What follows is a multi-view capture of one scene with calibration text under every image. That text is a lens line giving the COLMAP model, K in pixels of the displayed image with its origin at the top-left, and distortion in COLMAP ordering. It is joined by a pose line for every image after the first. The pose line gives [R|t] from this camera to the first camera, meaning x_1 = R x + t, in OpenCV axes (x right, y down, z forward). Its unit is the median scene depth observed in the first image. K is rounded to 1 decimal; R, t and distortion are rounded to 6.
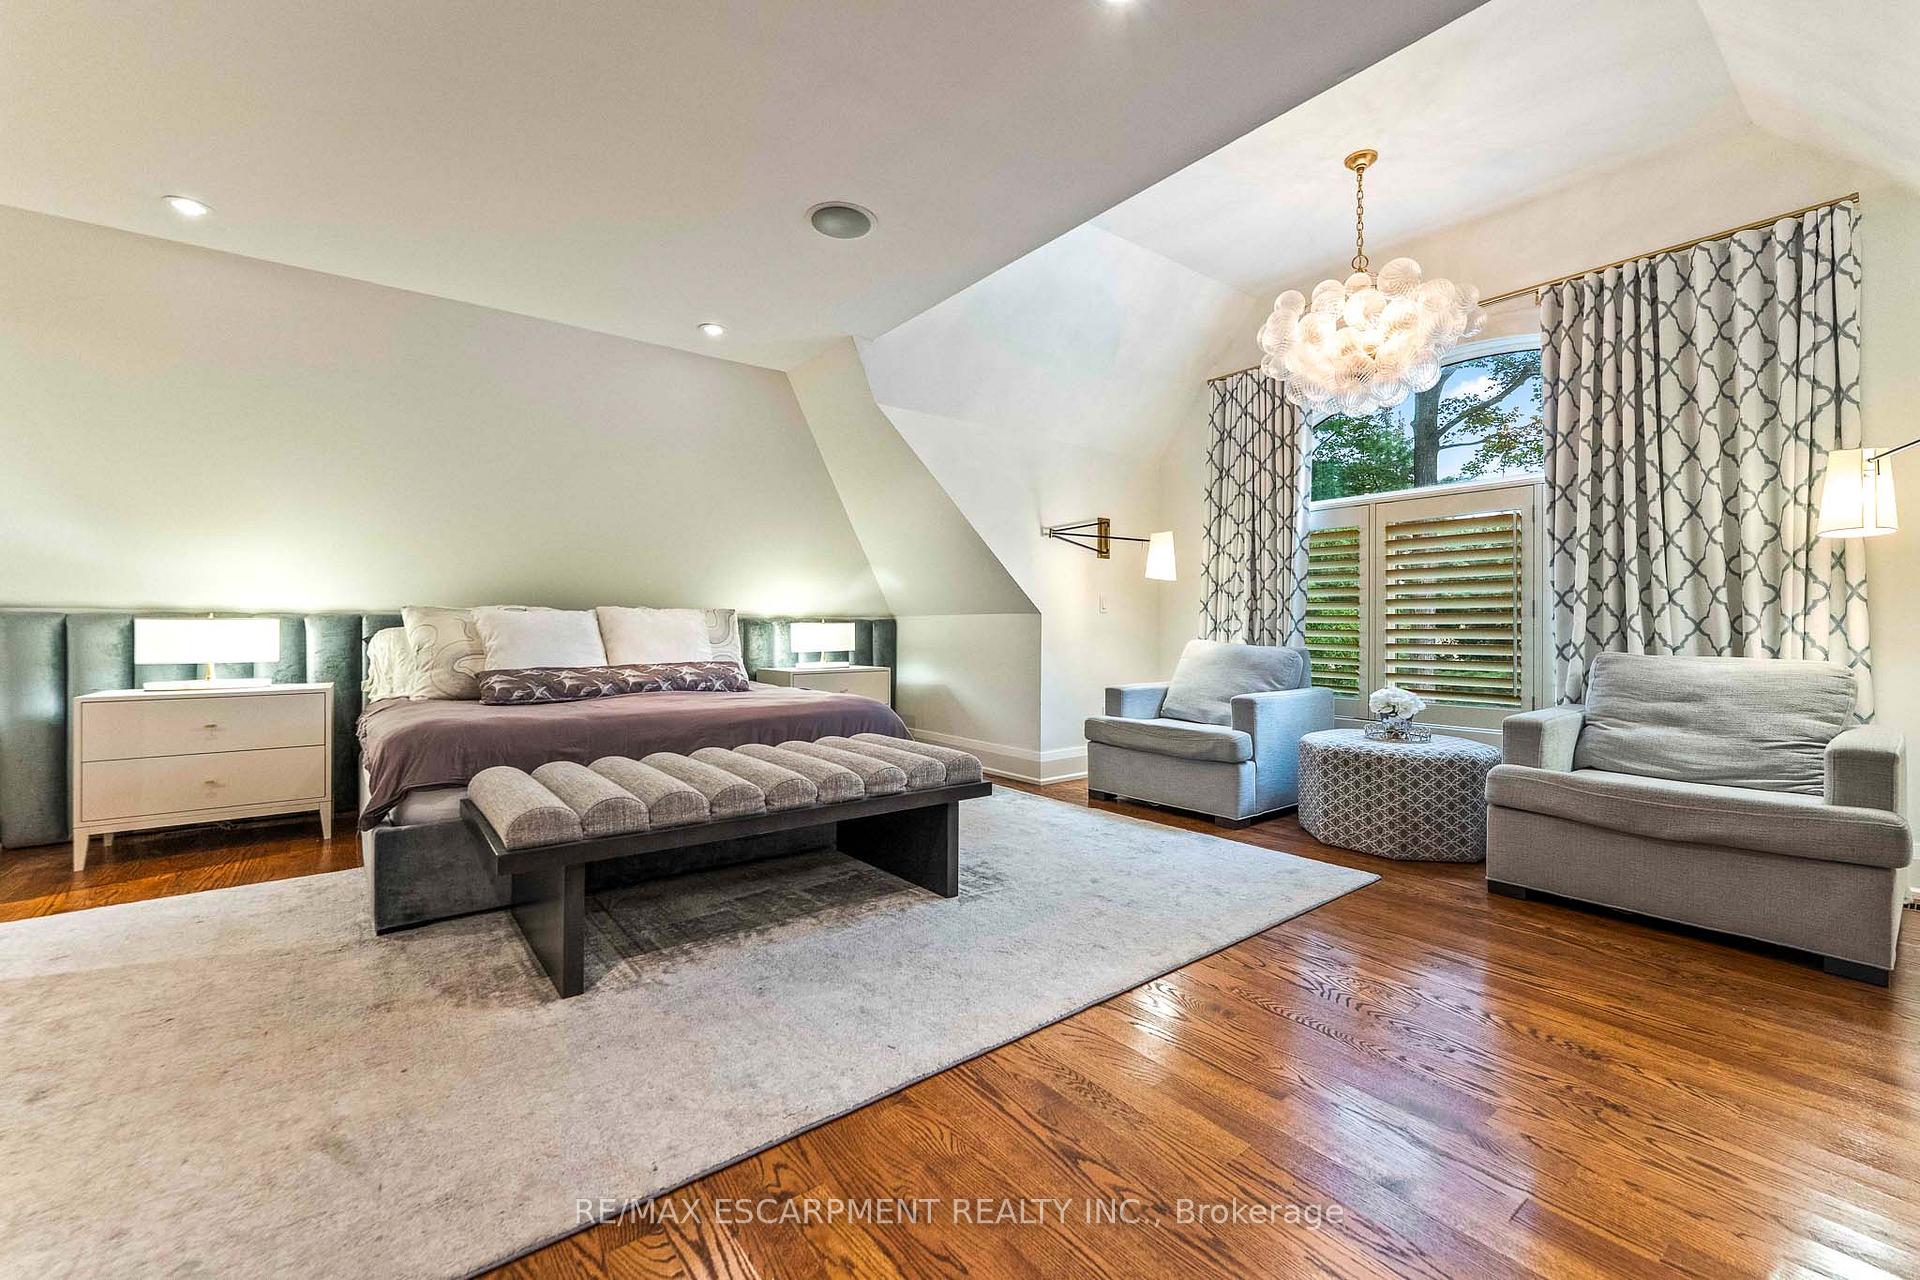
lens RADIAL K [[789.4, 0, 960.1], [0, 789.4, 634.1], [0, 0, 1]] dist [-0.011532, -0.000614]
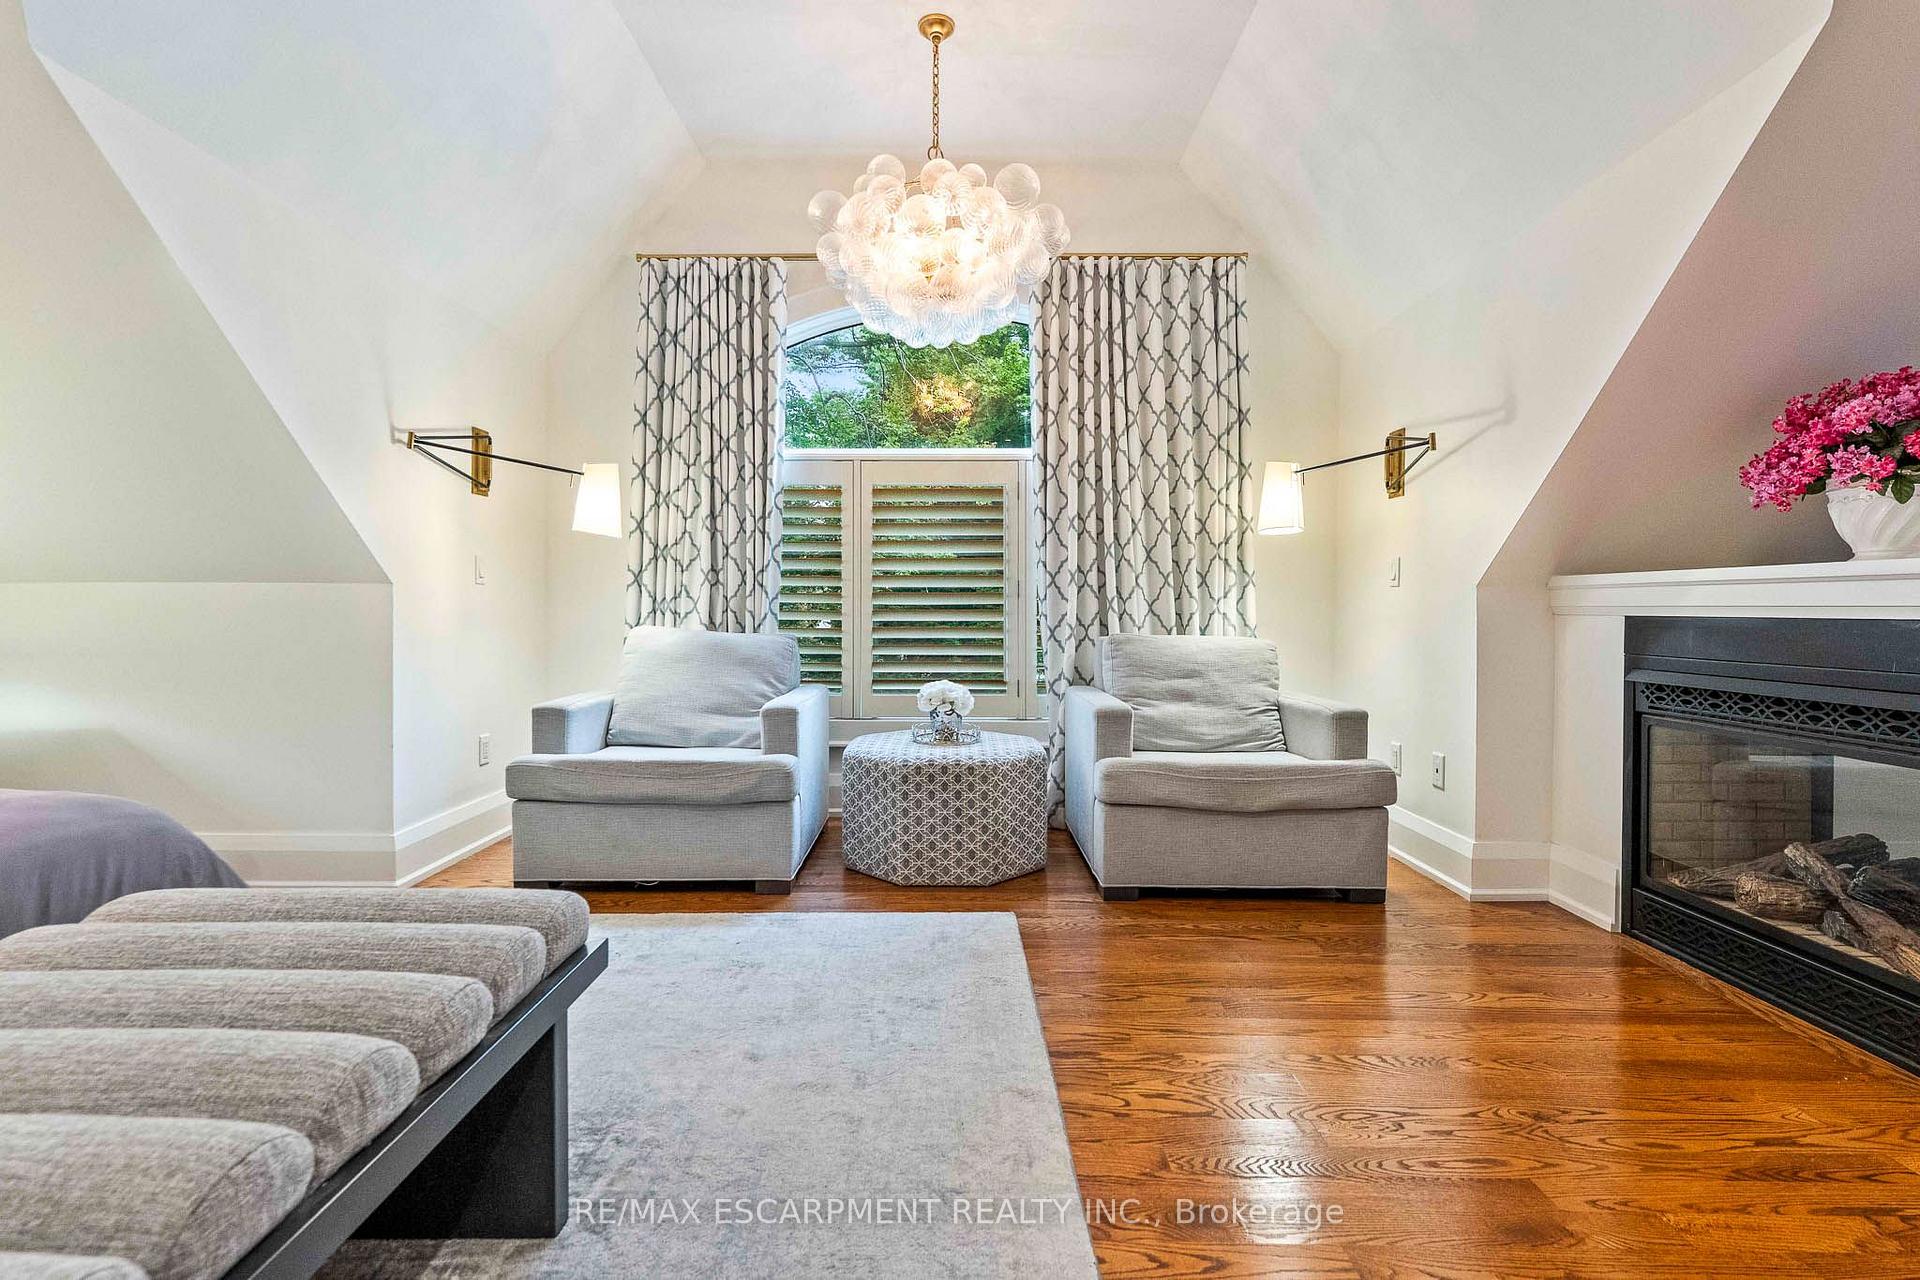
lens RADIAL K [[901.3, 0, 959.0], [0, 901.3, 621.6], [0, 0, 1]] dist [-0.004056, -0.000535]
pose [[0.613299, -0.012560, 0.789751, -0.190412], [0.004865, 0.999915, 0.012124, -0.006191], [-0.789835, -0.003594, 0.613308, 0.374369]]
